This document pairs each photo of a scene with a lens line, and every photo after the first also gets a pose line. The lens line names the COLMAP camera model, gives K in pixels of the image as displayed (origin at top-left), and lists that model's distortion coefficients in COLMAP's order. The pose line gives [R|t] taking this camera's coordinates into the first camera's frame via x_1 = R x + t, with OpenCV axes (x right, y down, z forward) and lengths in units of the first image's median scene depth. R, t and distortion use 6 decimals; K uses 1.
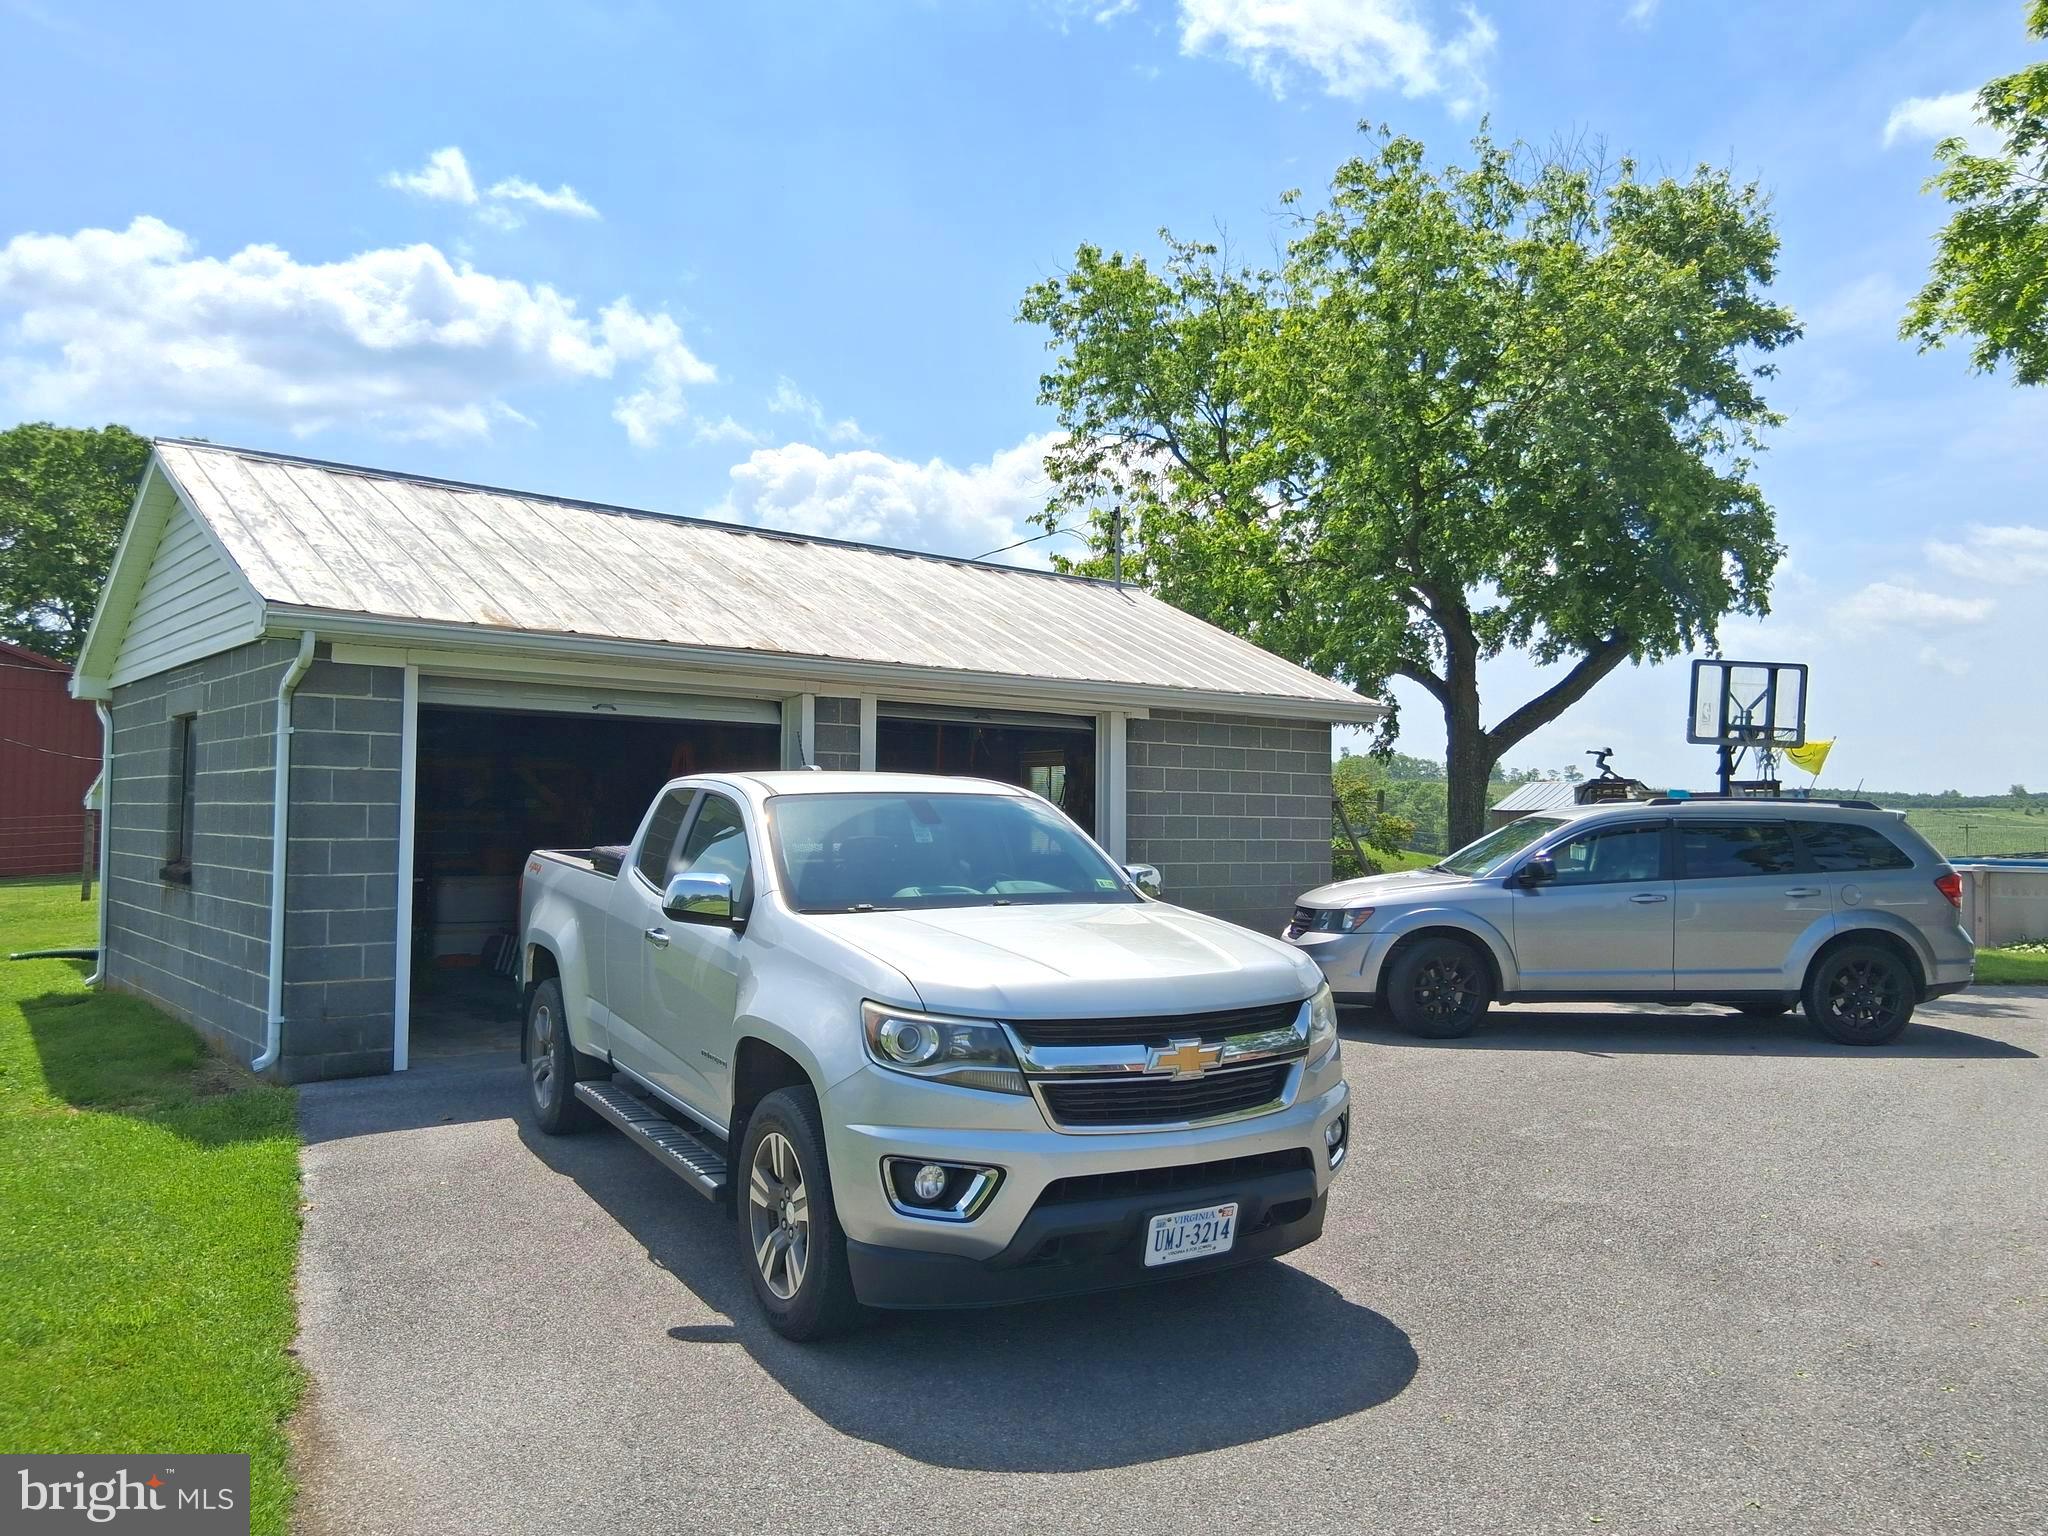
lens RADIAL K [[1560.2, 0, 1029.2], [0, 1560.2, 758.8], [0, 0, 1]] dist [0.078161, -0.148069]
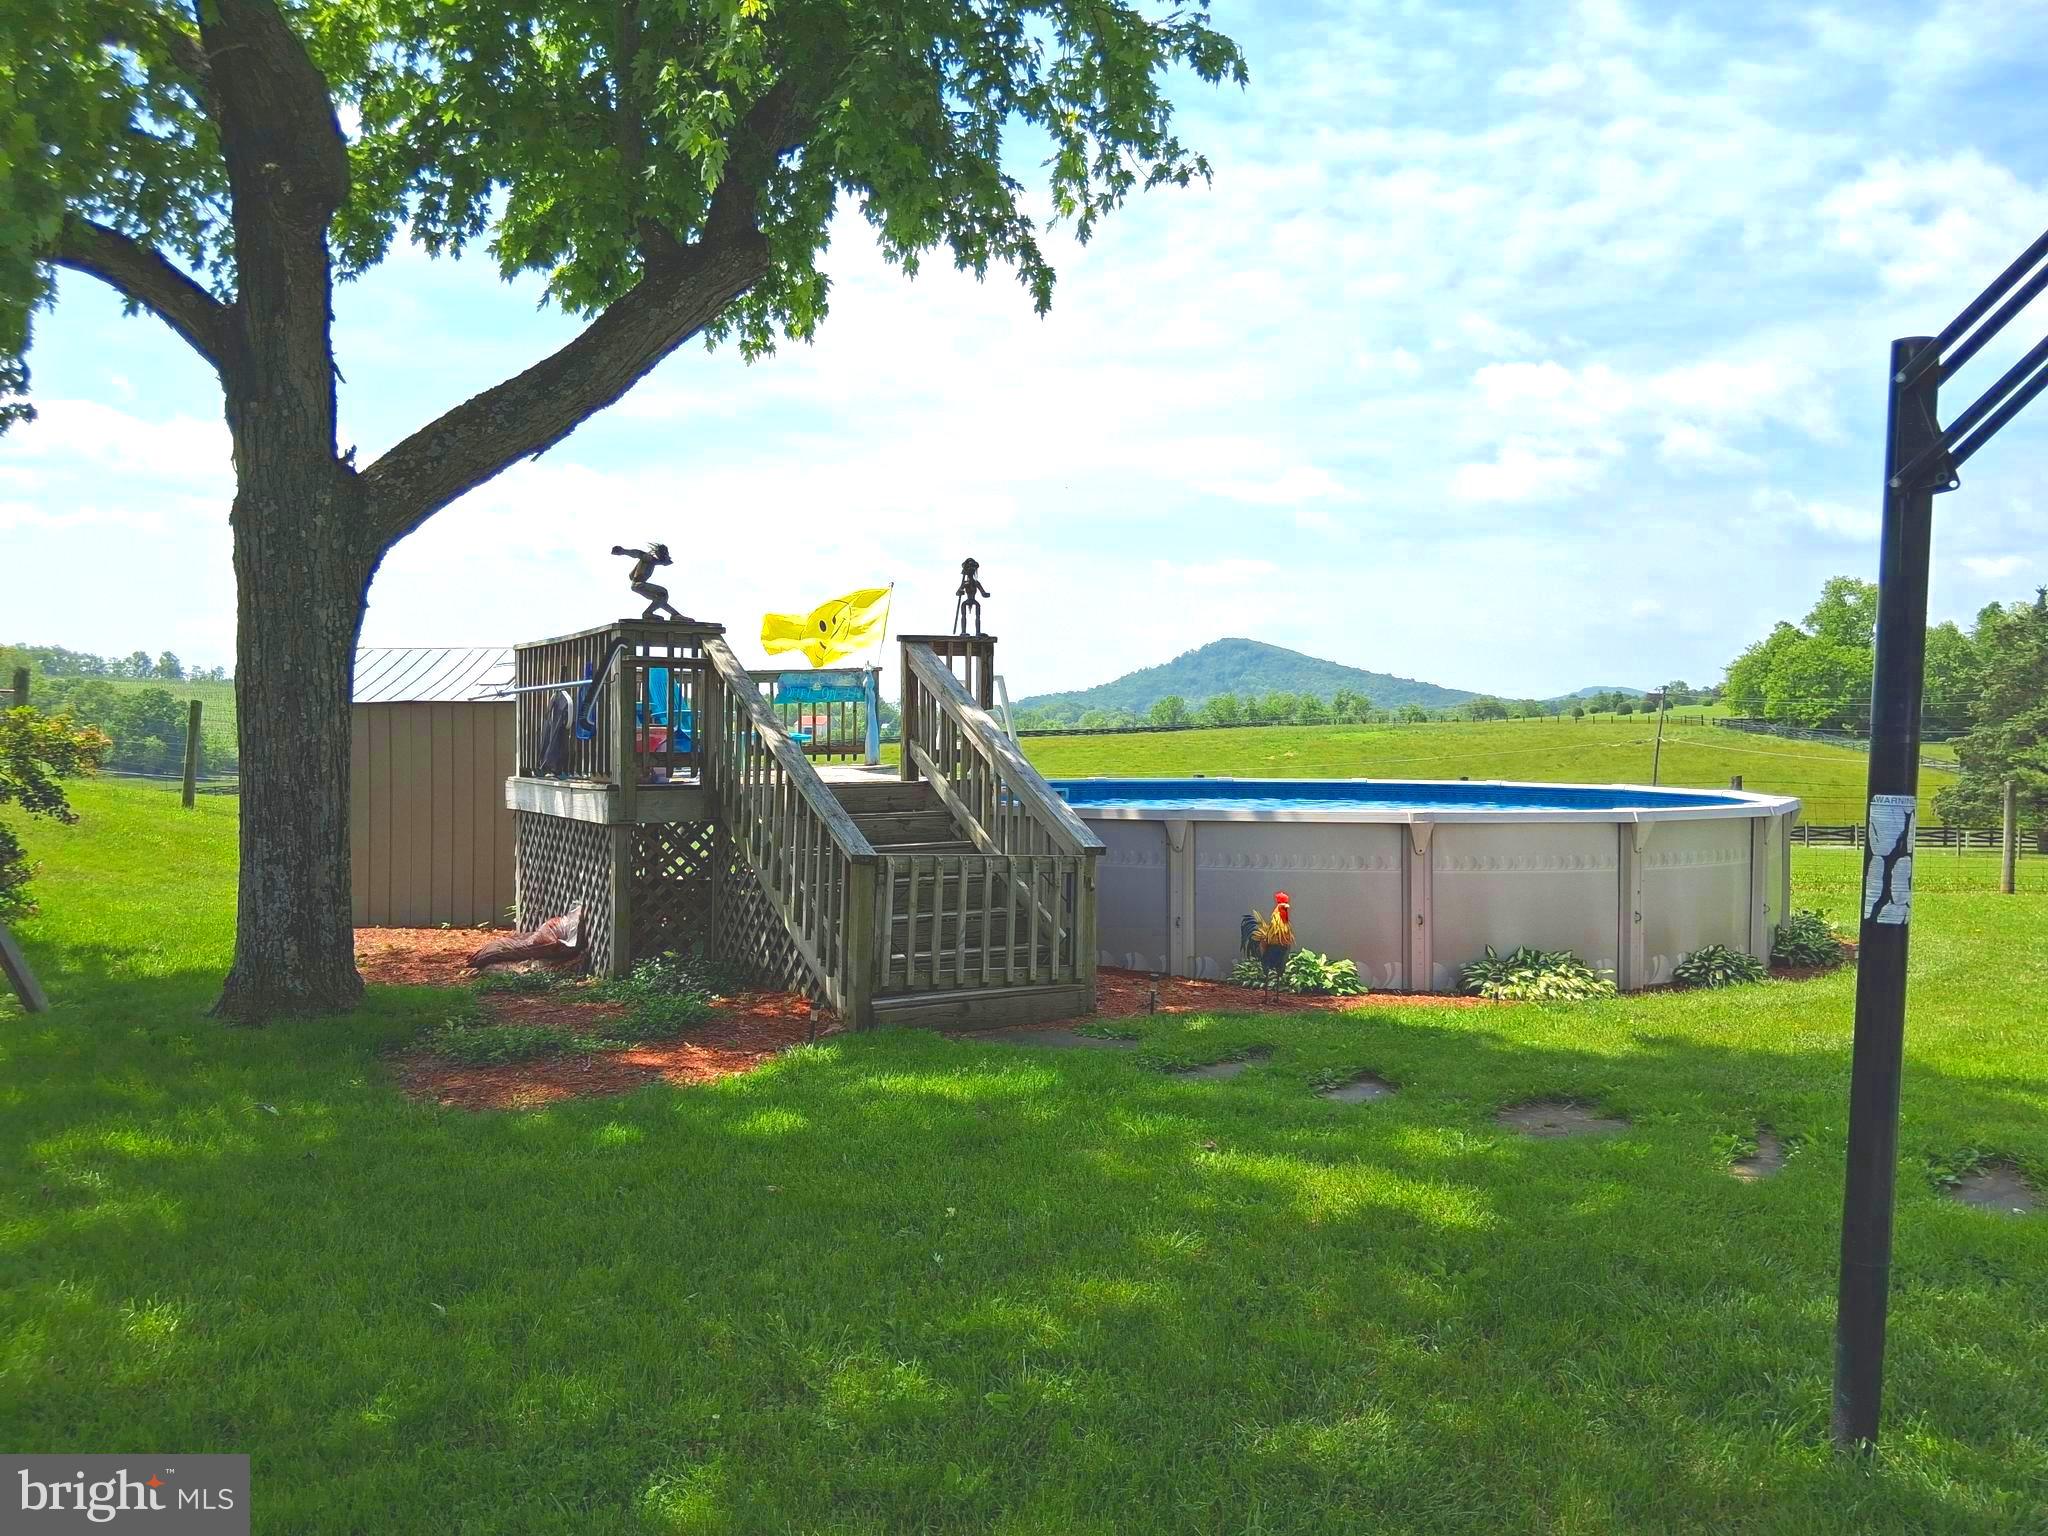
lens RADIAL K [[1560.2, 0, 1032.6], [0, 1560.2, 750.7], [0, 0, 1]] dist [0.078161, -0.148069]
pose [[0.705233, -0.016935, 0.708774, 0.148355], [-0.023703, 0.998593, 0.047444, 0.024762], [-0.708580, -0.050259, 0.703839, 0.643896]]
